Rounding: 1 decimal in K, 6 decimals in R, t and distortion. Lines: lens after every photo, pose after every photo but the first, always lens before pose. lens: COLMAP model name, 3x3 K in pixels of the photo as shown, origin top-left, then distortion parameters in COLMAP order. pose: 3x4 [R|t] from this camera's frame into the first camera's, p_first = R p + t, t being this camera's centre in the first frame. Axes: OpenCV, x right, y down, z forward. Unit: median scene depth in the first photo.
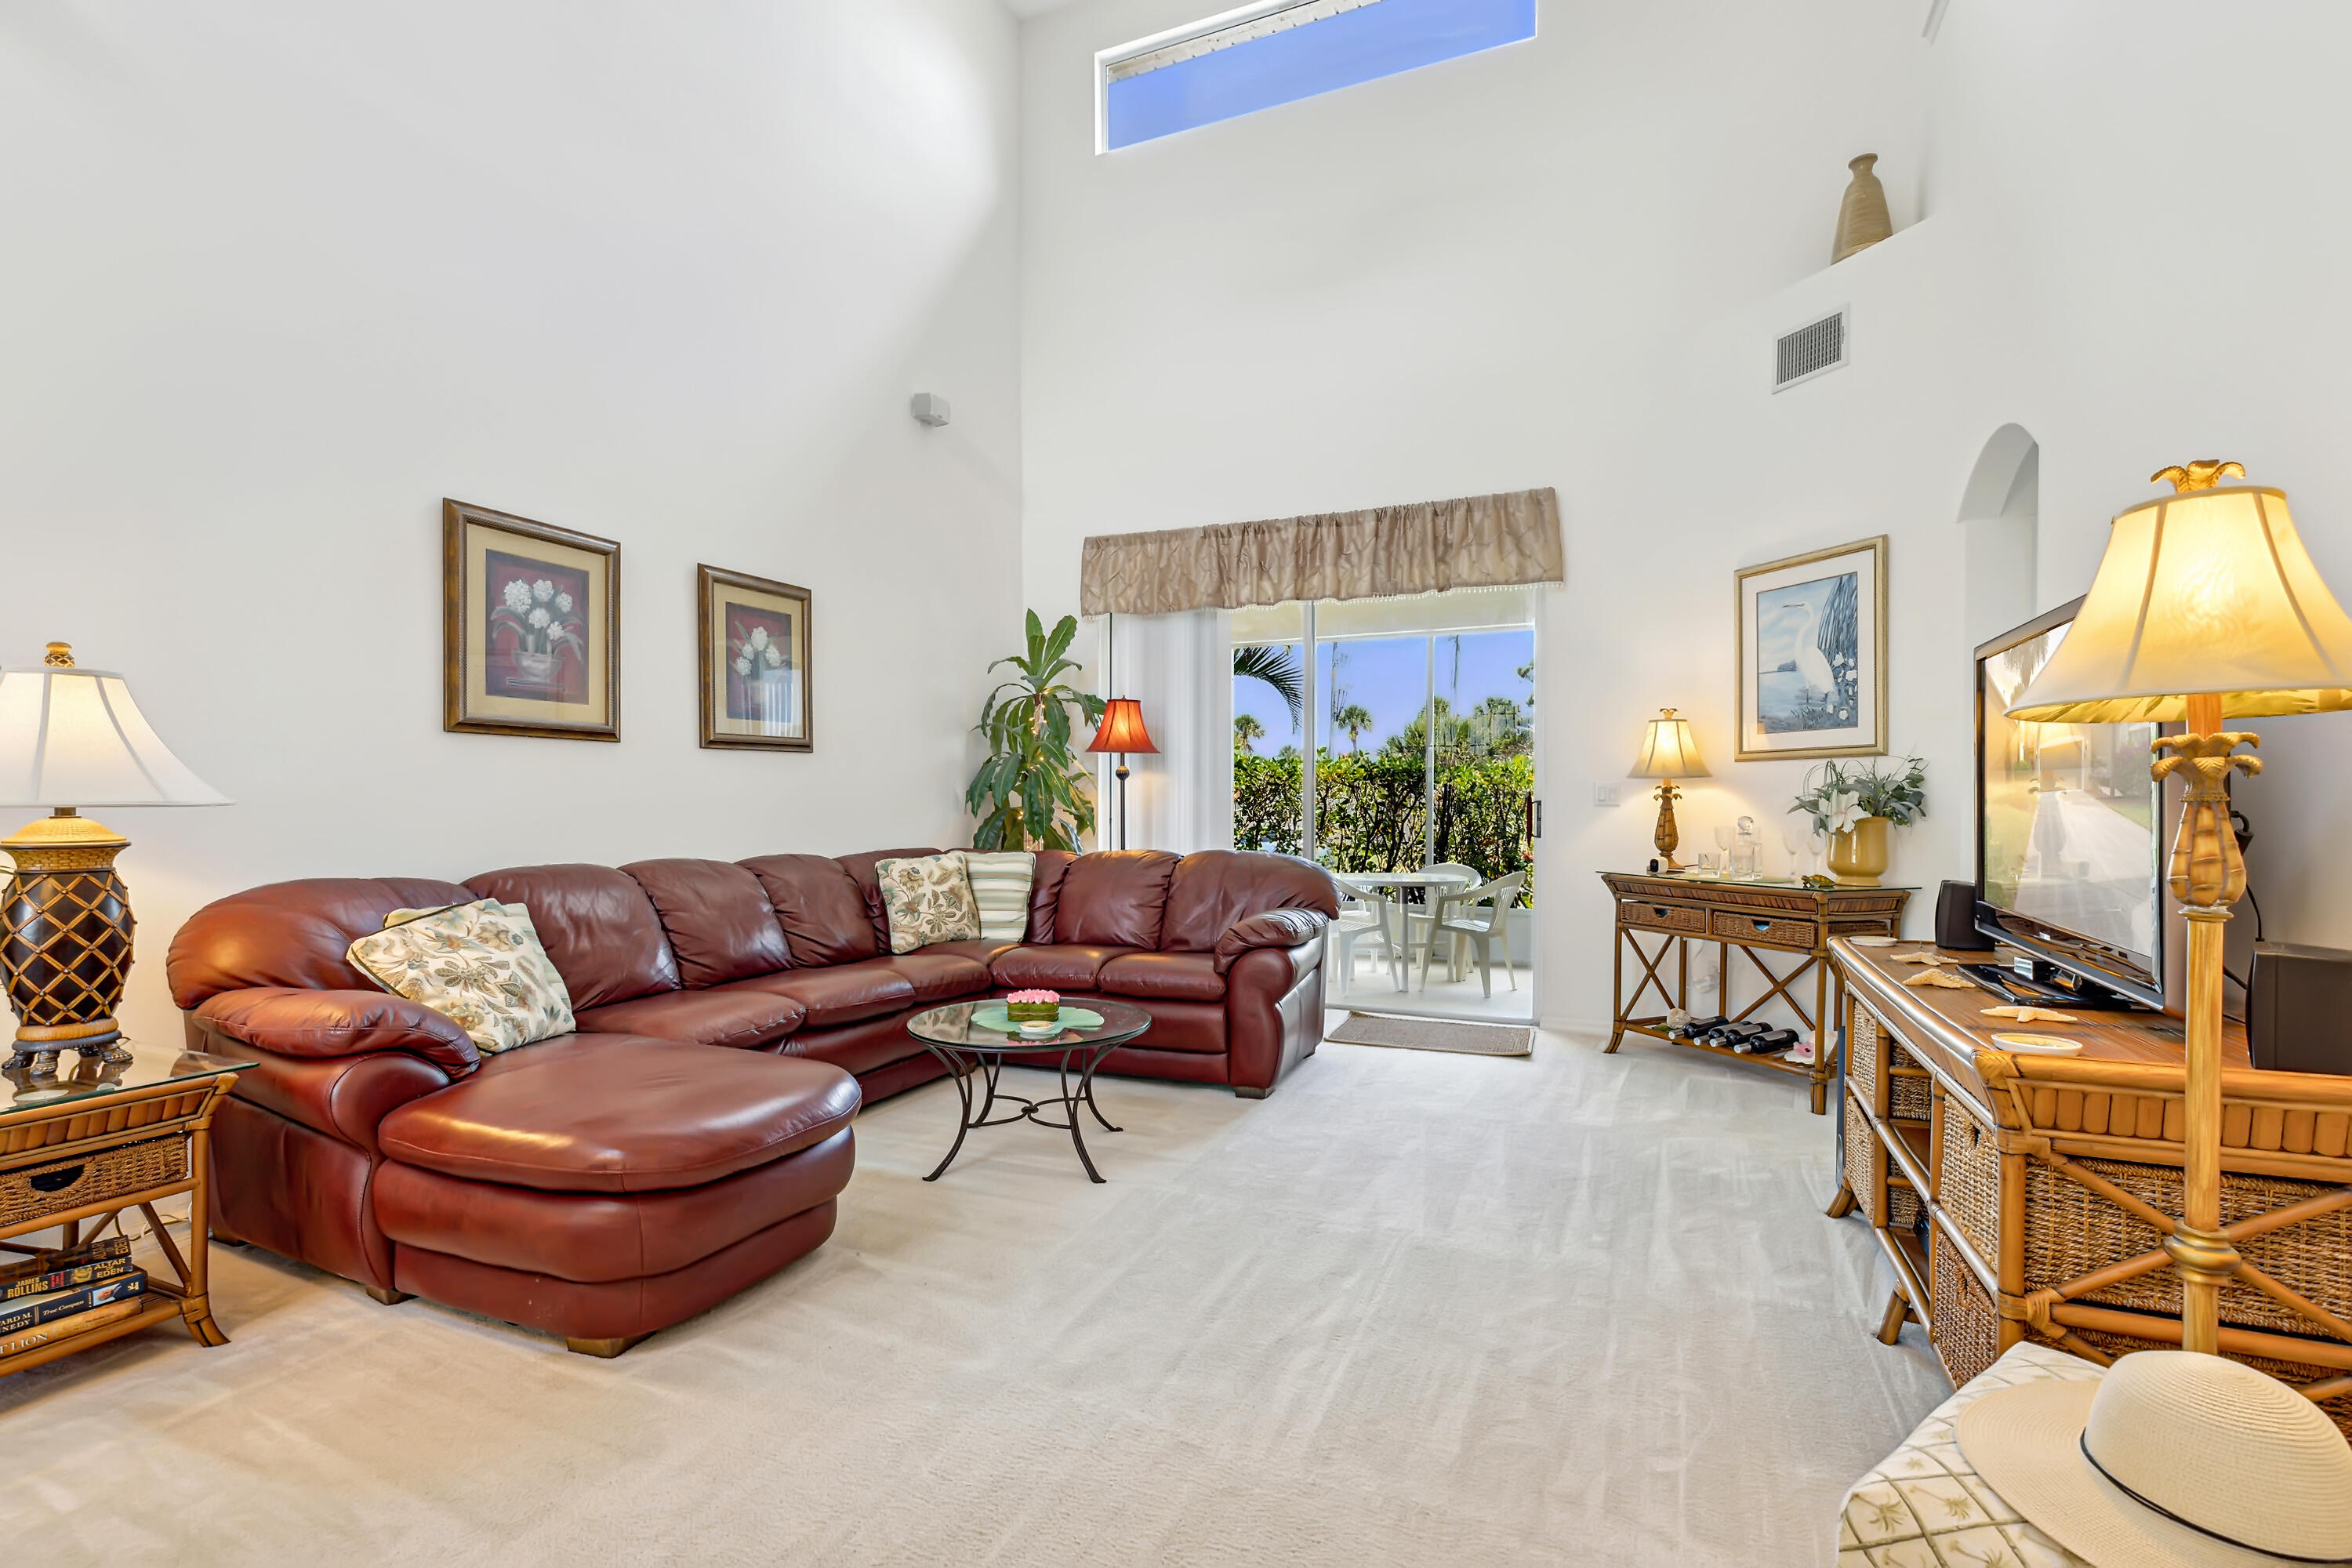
lens RADIAL K [[1083.6, 0, 1176.4], [0, 1083.6, 819.0], [0, 0, 1]] dist [0.001956, -0.000304]
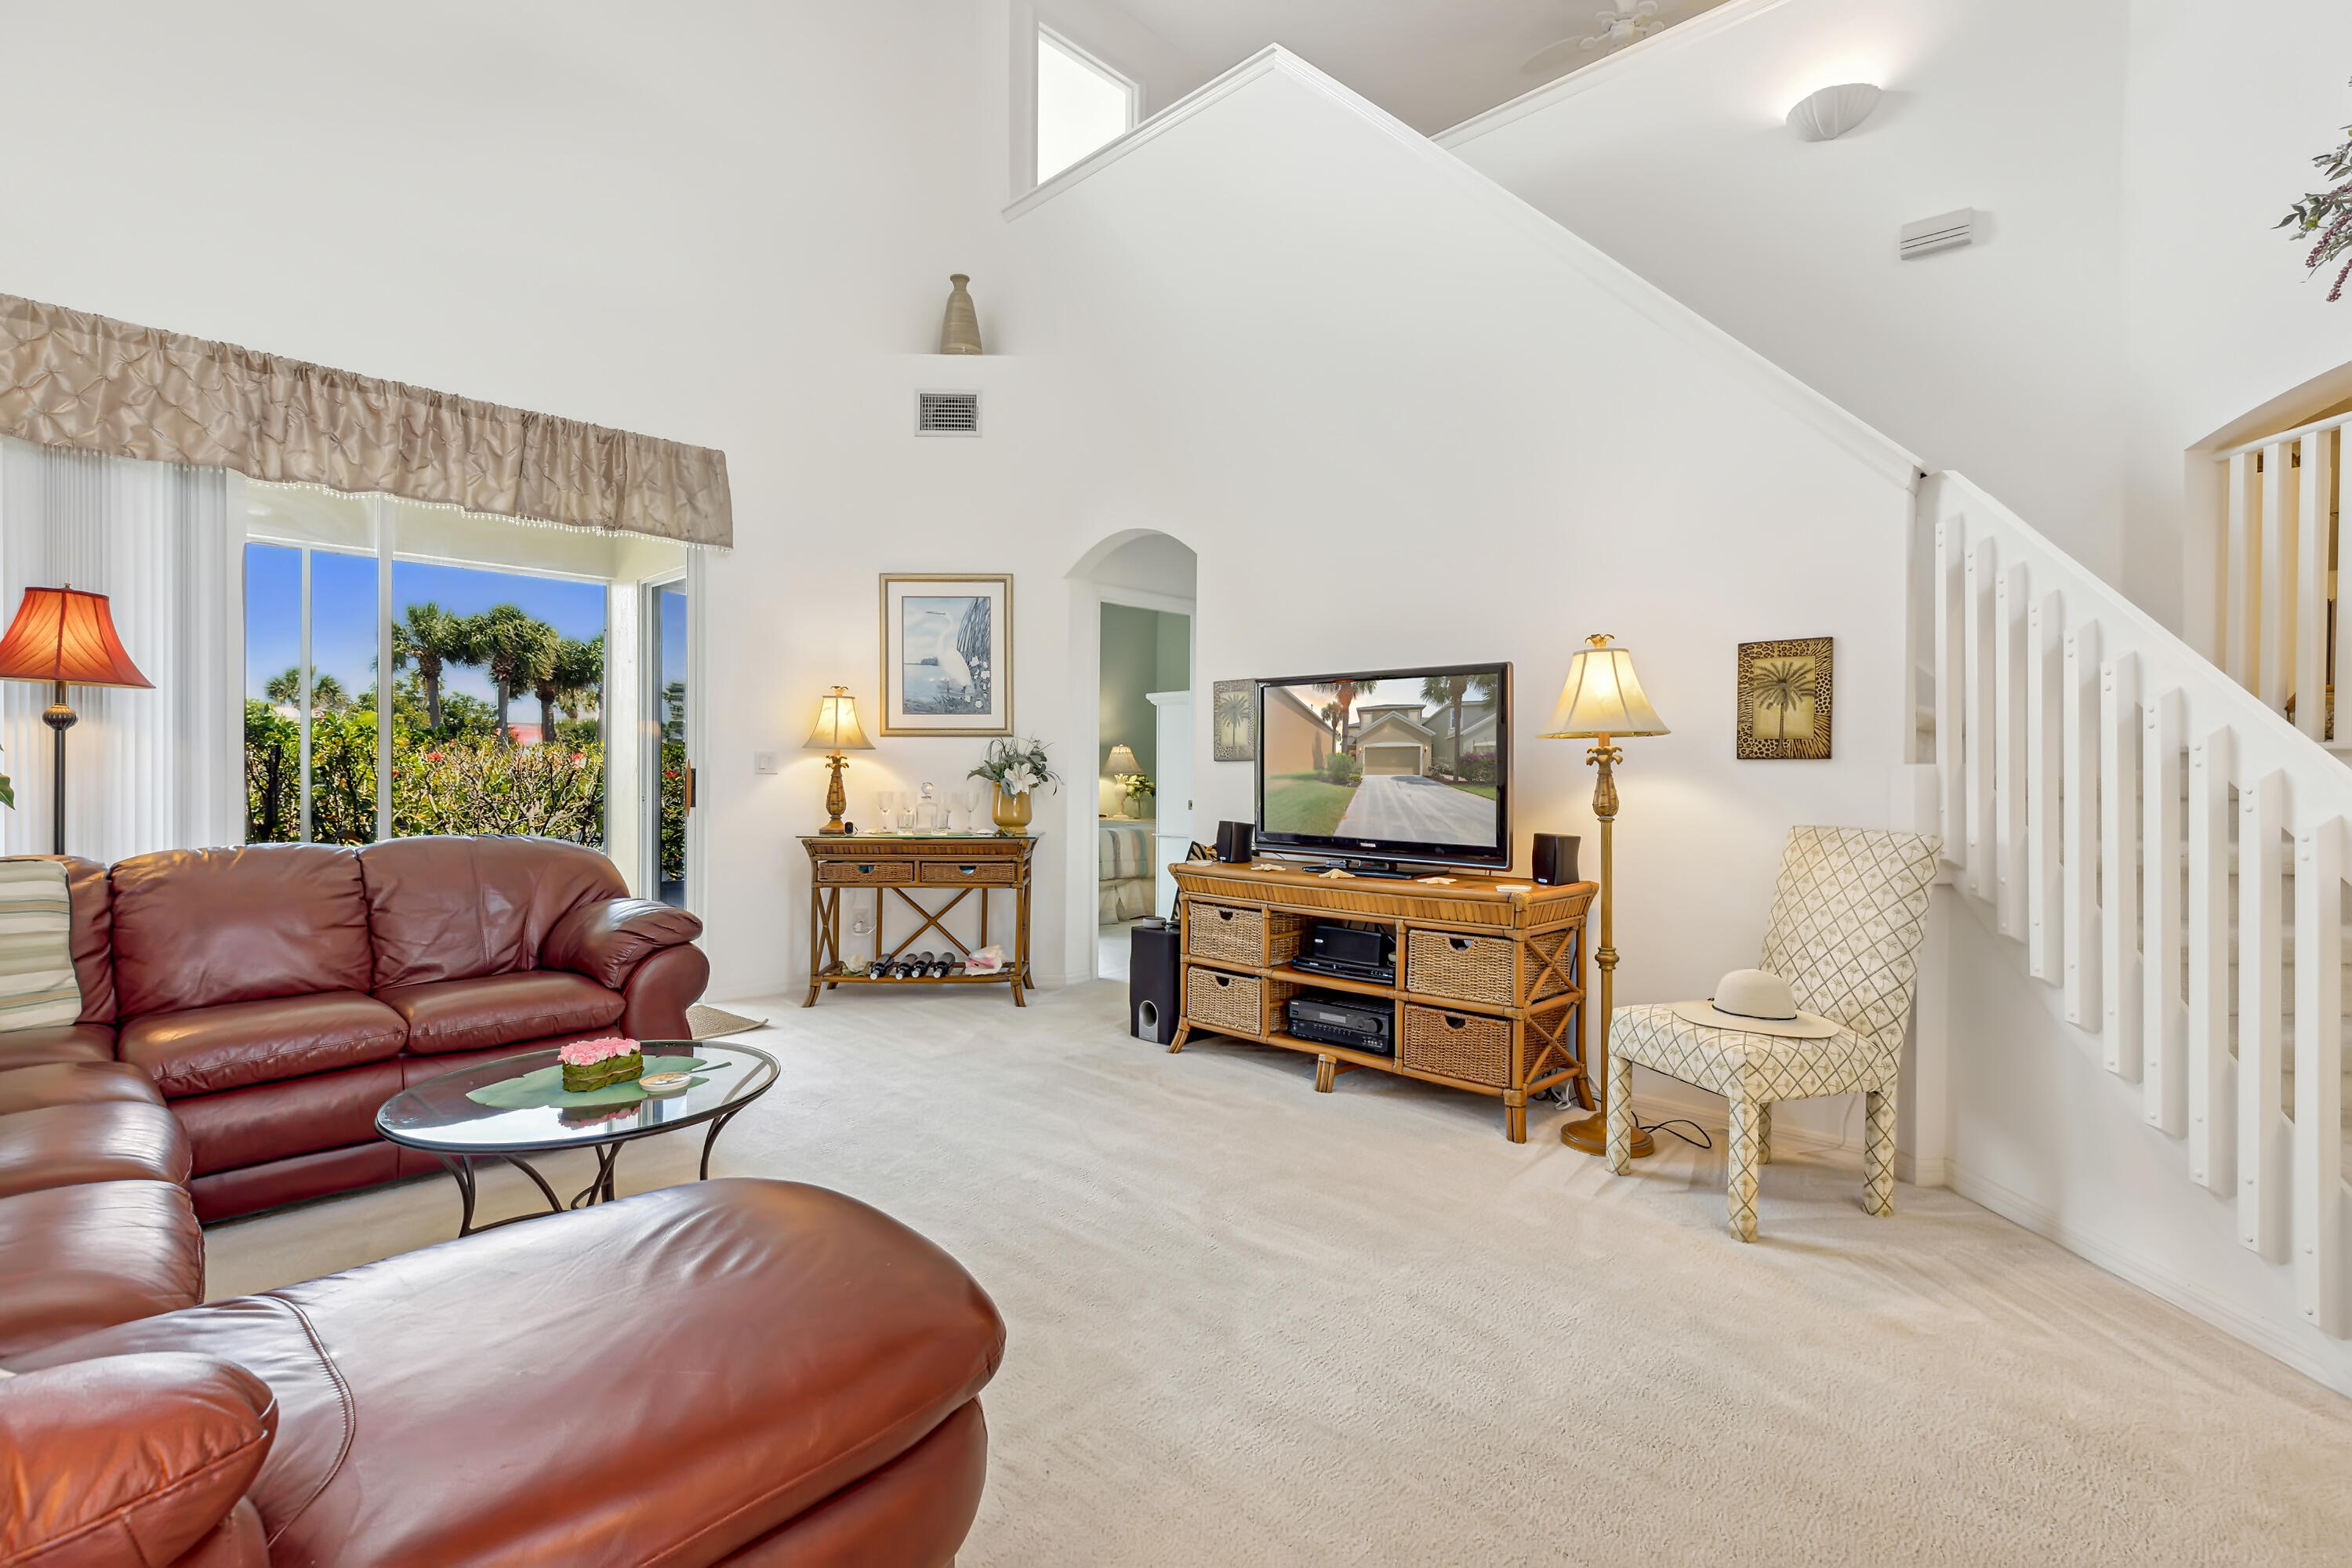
lens RADIAL K [[1083.6, 0, 1164.2], [0, 1083.6, 785.1], [0, 0, 1]] dist [0.001956, -0.000304]
pose [[0.350040, -0.011442, 0.936665, -0.473719], [0.009536, 0.999917, 0.008651, -0.006979], [-0.936686, 0.005904, 0.350120, 0.299829]]
